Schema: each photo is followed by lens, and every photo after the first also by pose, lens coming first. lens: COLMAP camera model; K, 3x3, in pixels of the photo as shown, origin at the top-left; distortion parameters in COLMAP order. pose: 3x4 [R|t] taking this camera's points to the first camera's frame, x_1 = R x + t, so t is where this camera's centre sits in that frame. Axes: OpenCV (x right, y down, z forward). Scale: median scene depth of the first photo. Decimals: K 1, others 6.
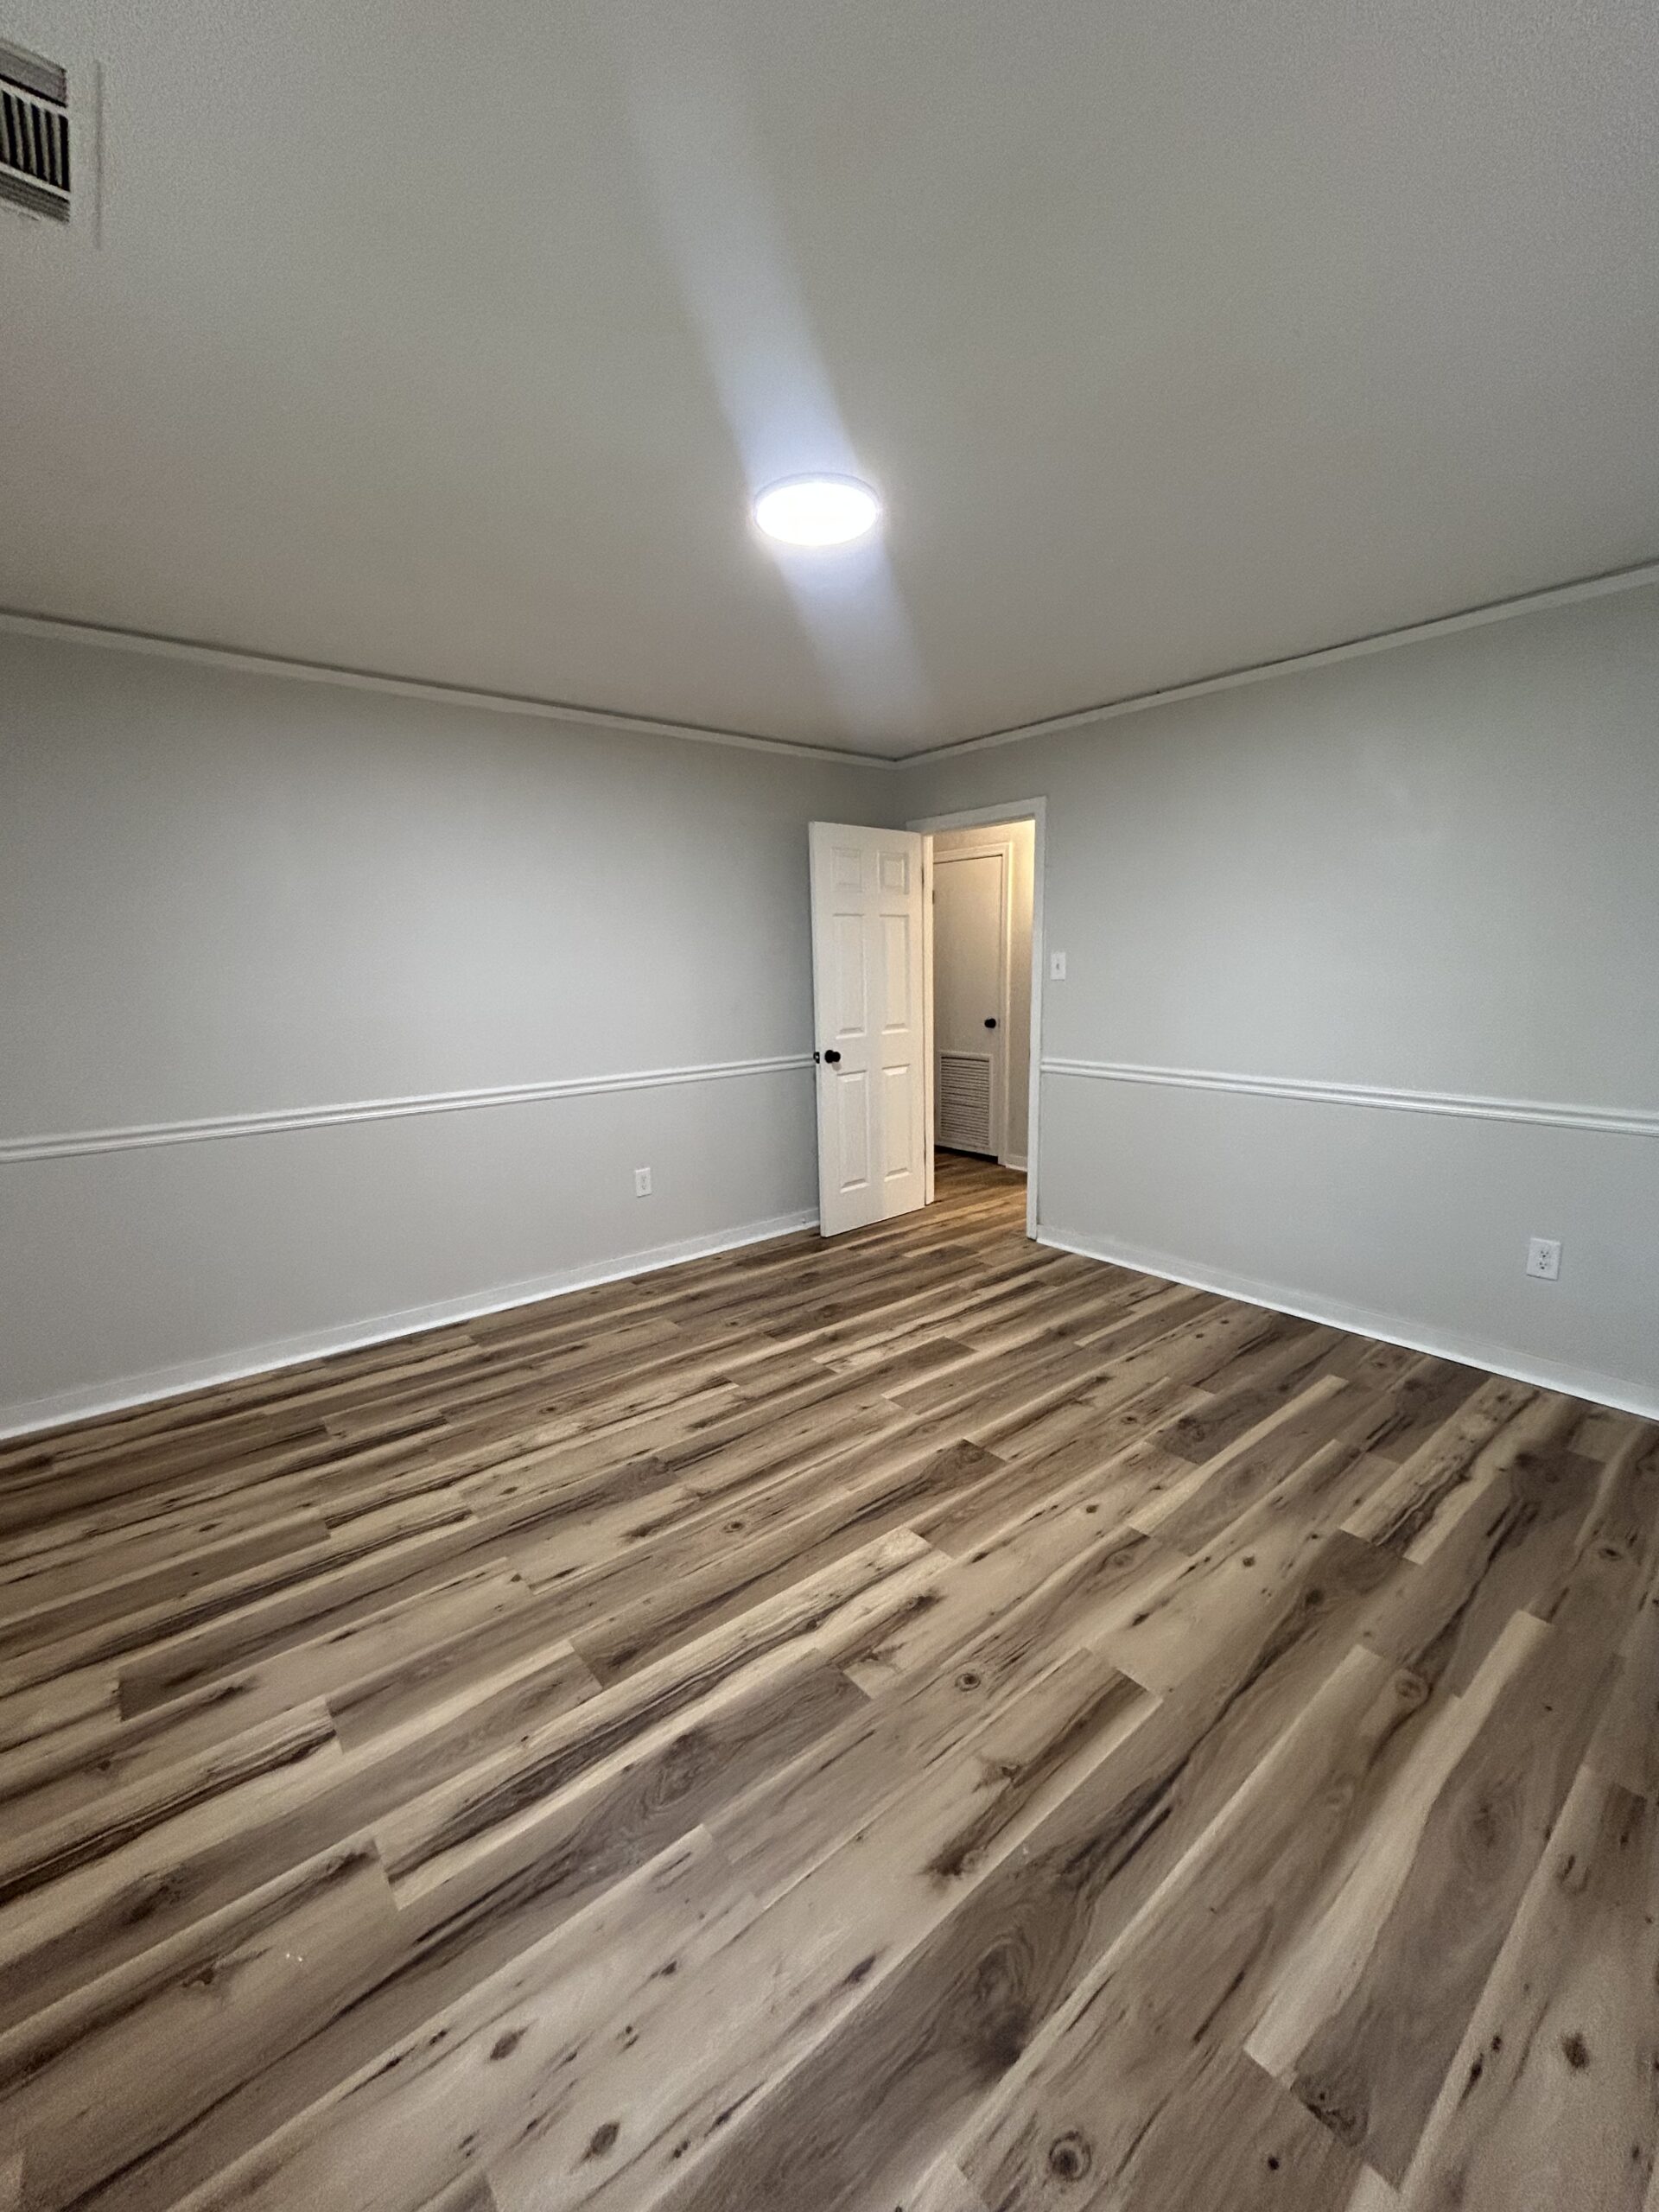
lens RADIAL K [[907.7, 0, 829.5], [0, 907.7, 1106.0], [0, 0, 1]] dist [0.000260, 0.000570]
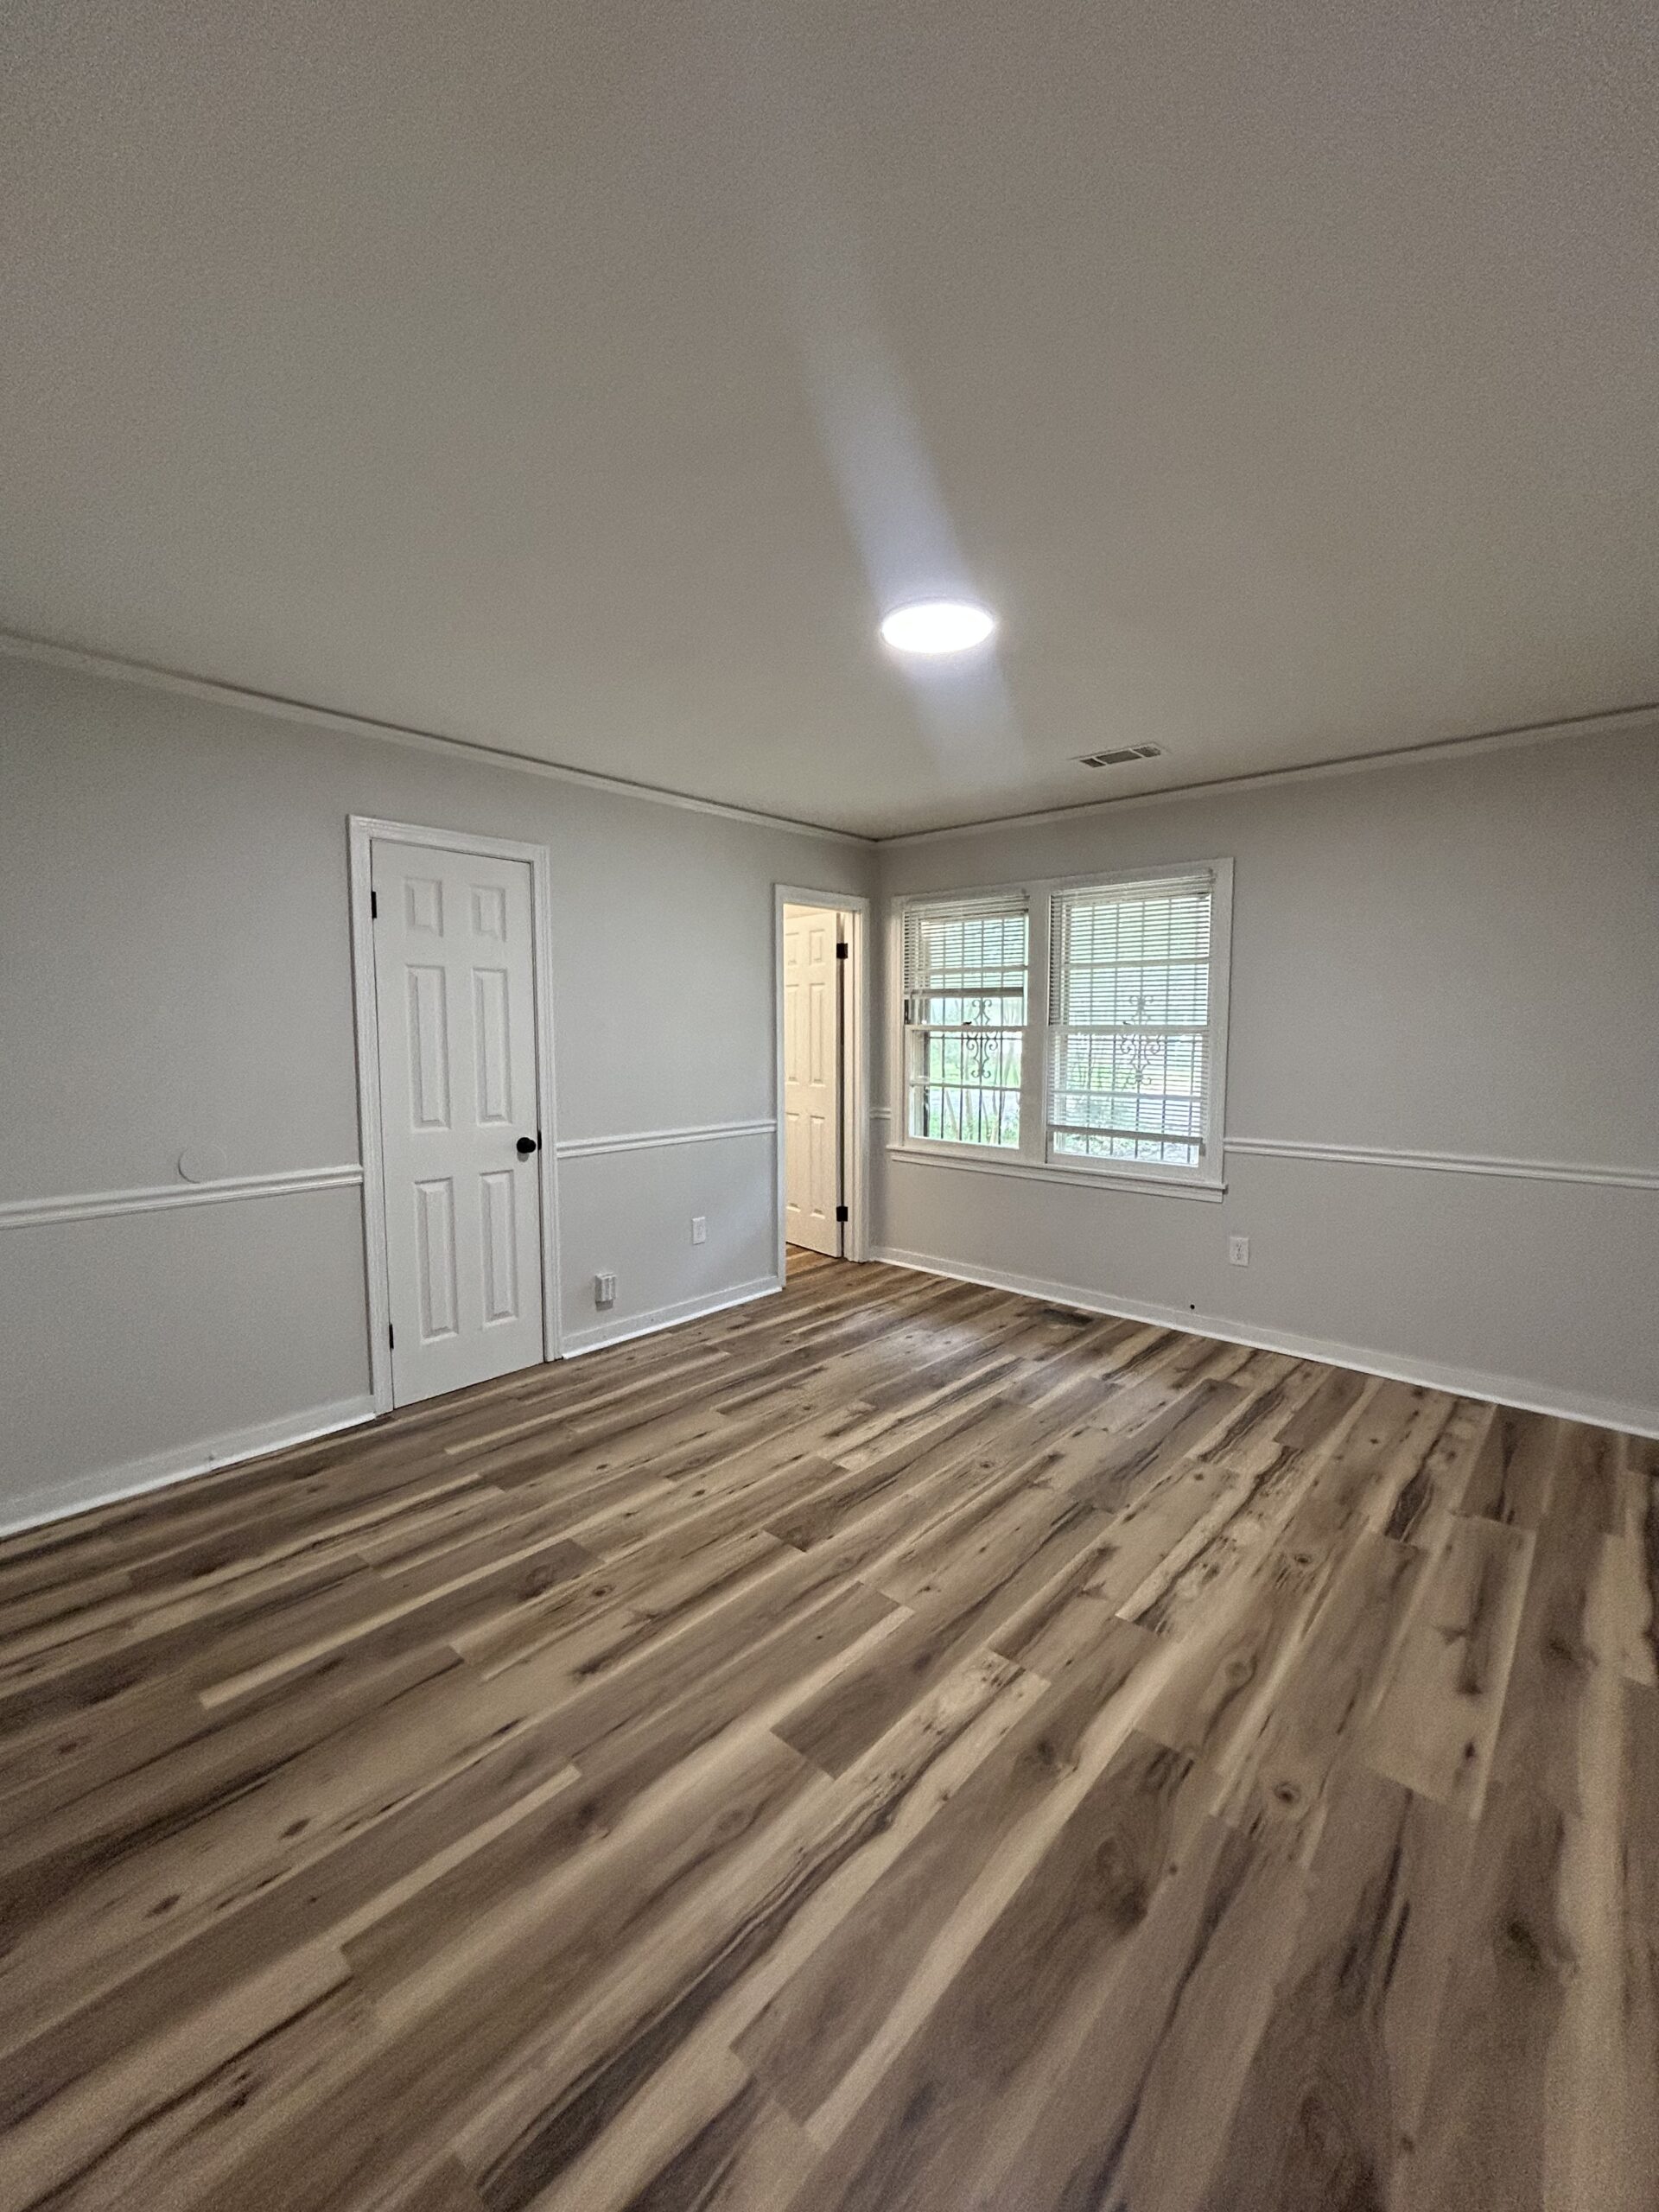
lens RADIAL K [[861.3, 0, 836.1], [0, 861.3, 1085.7], [0, 0, 1]] dist [0.000589, 0.000139]
pose [[-0.987977, 0.029120, -0.151837, 0.246358], [-0.006231, 0.973803, 0.227309, -0.296399], [0.154478, 0.225522, -0.961913, 1.820374]]
